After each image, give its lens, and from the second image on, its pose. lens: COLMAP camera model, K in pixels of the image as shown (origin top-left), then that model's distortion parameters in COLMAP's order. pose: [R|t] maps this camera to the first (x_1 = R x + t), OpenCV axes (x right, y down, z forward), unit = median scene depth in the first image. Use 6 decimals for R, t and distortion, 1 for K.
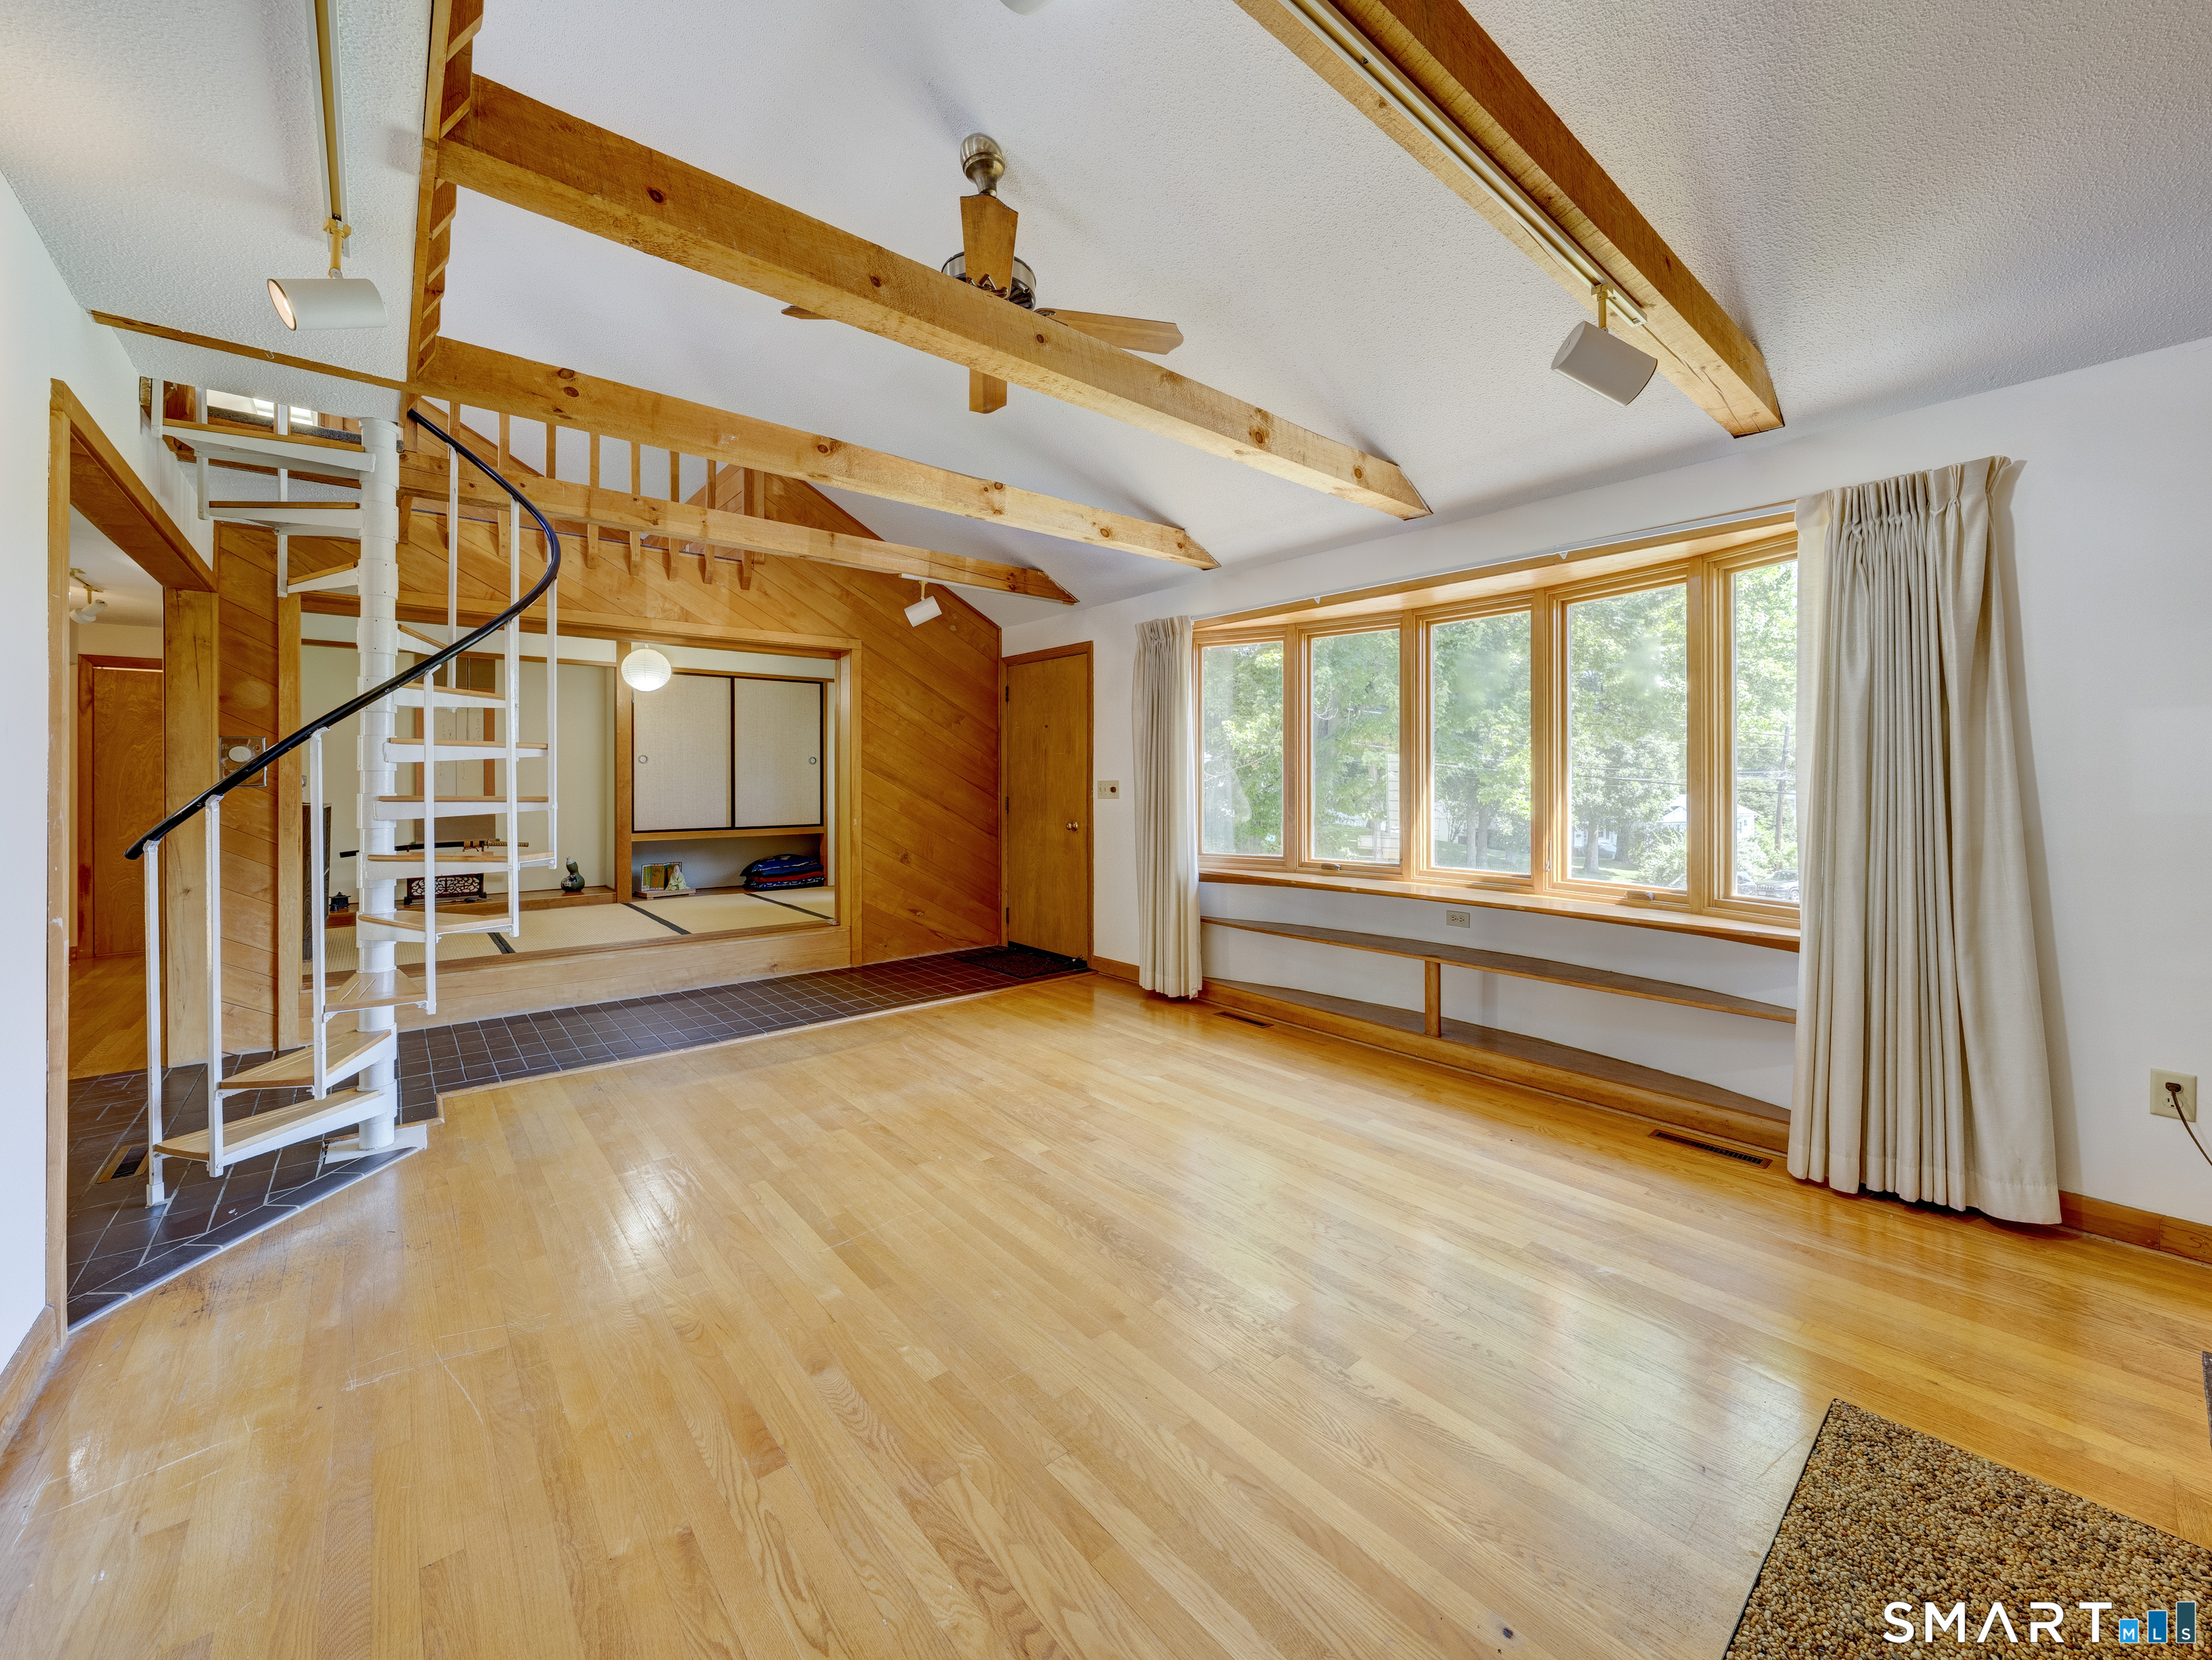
lens RADIAL K [[869.8, 0, 1098.8], [0, 869.8, 792.7], [0, 0, 1]] dist [-0.006101, -0.000368]
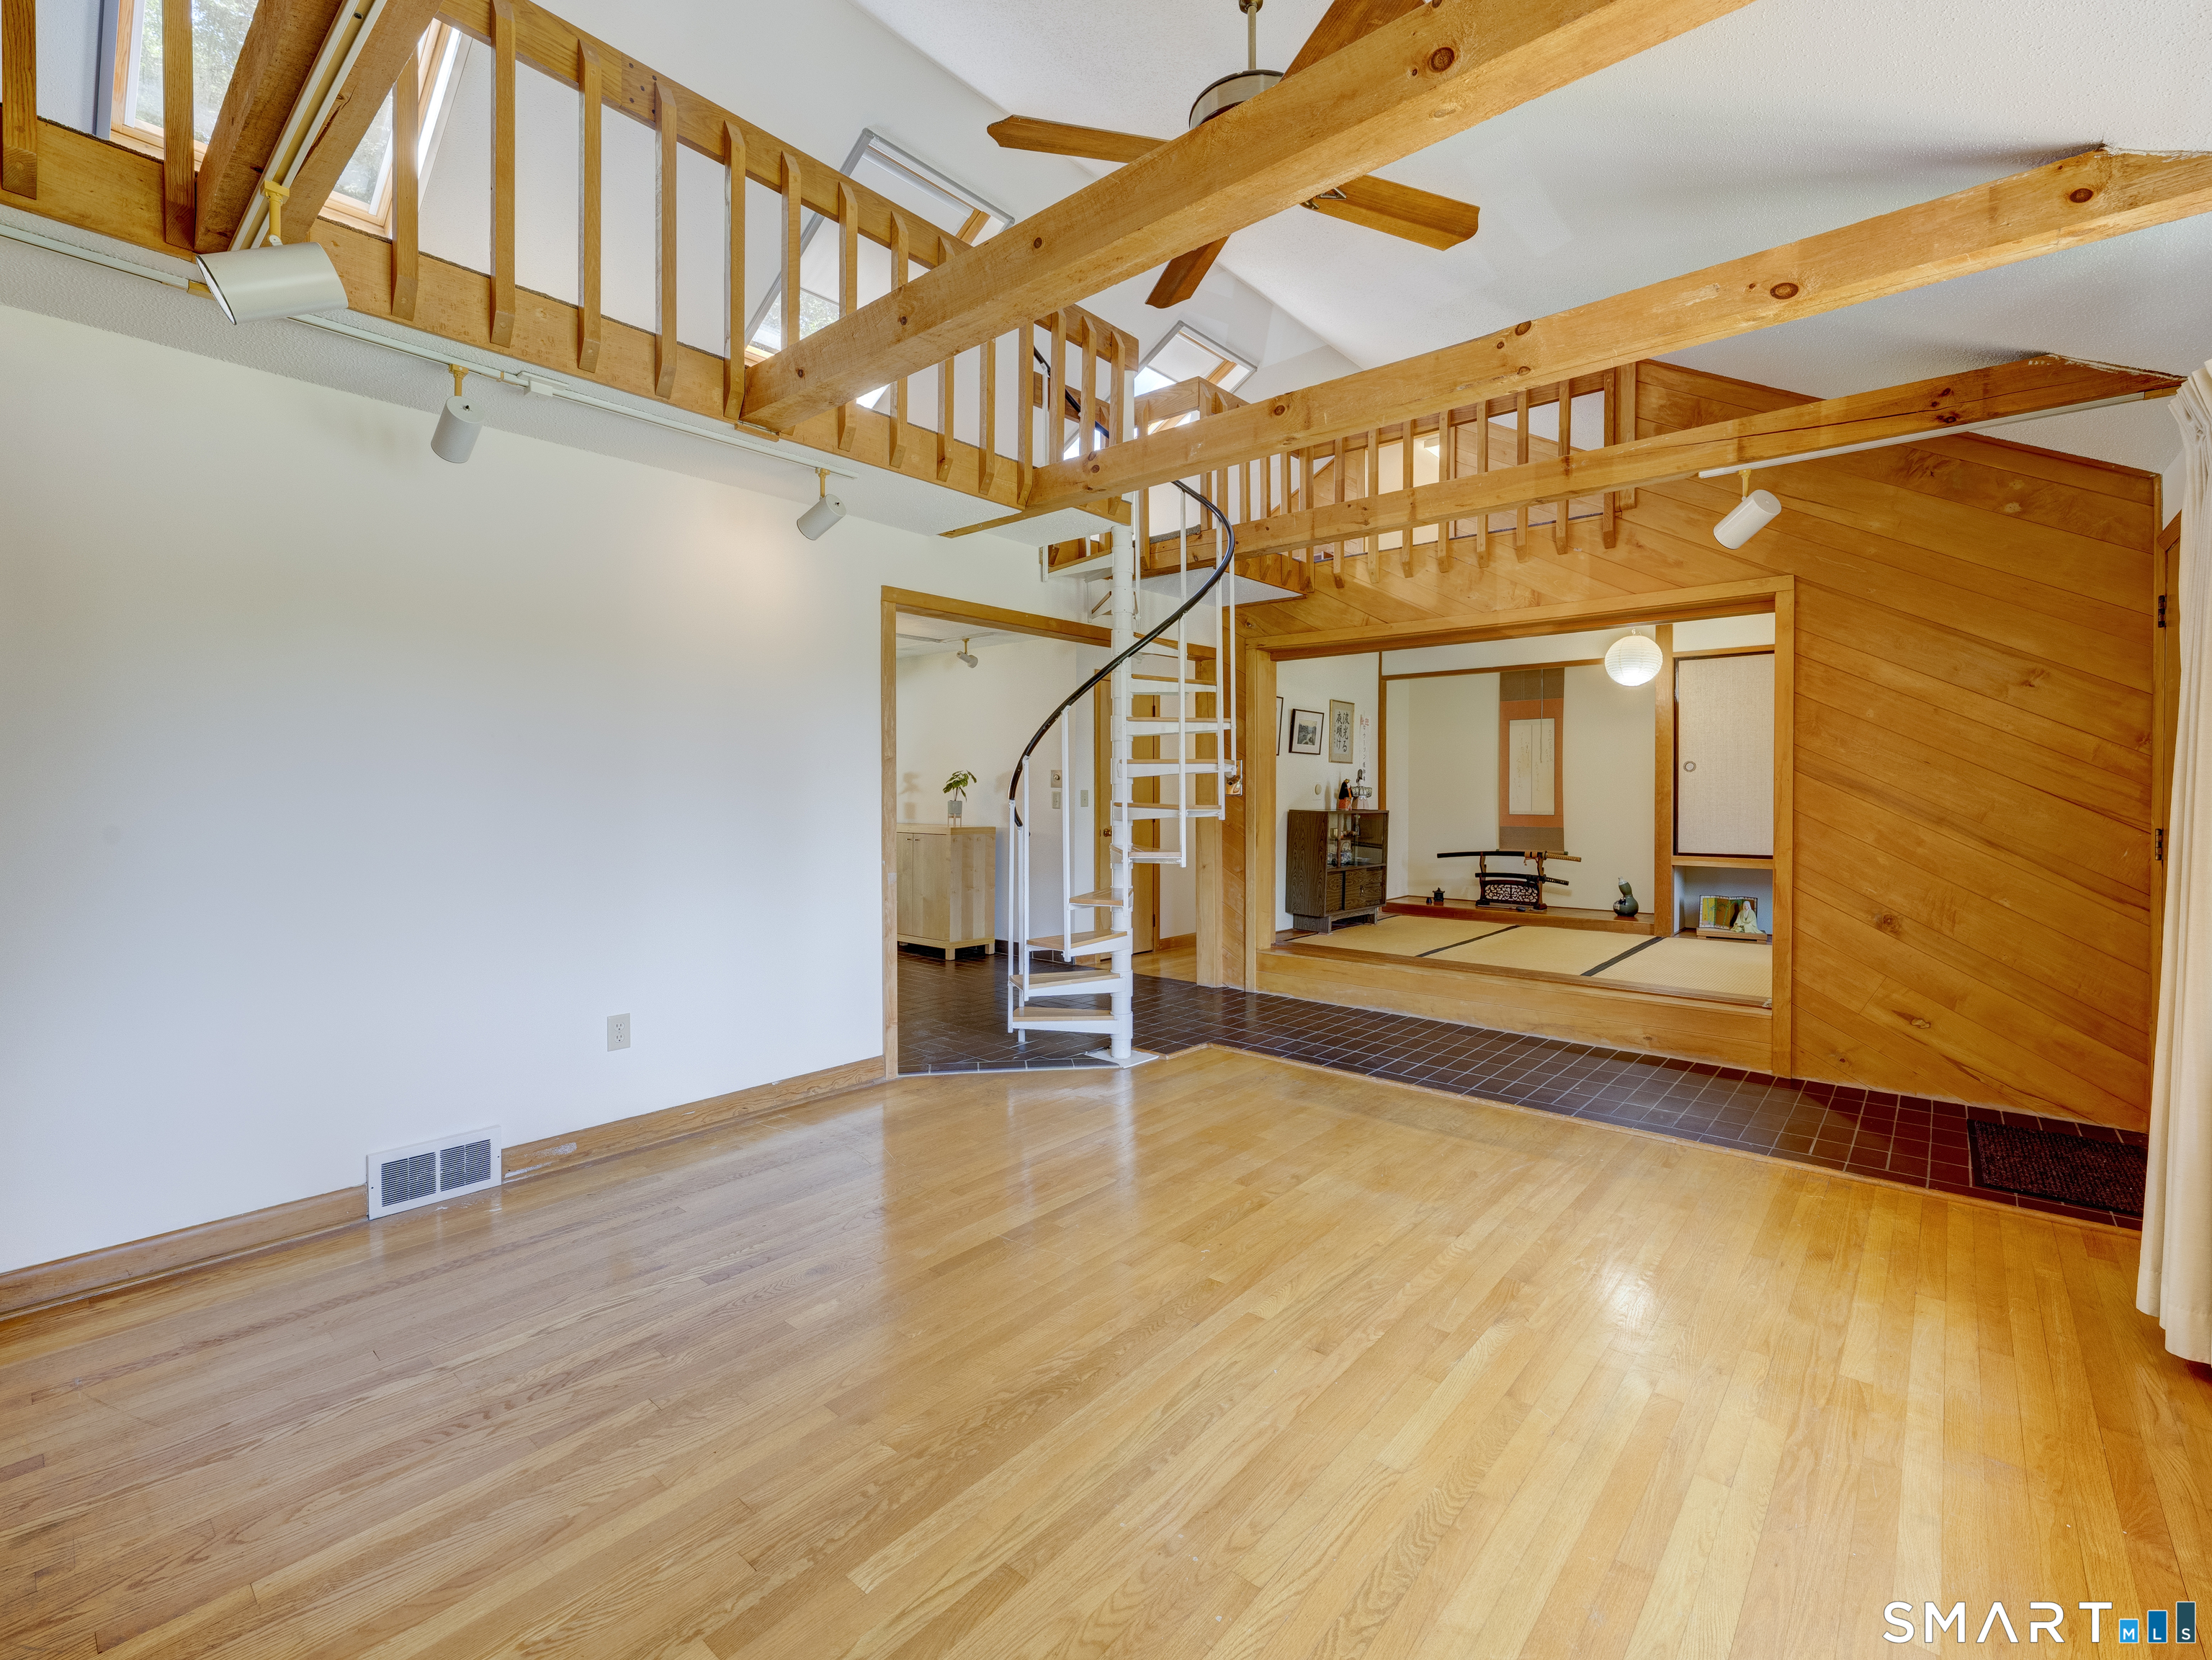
lens RADIAL K [[974.8, 0, 1129.1], [0, 974.8, 818.2], [0, 0, 1]] dist [-0.000588, -0.000260]
pose [[0.170604, 0.029245, -0.984906, 0.458148], [-0.016343, 0.999506, 0.026848, -0.008500], [0.985204, 0.011516, 0.170997, 0.500564]]
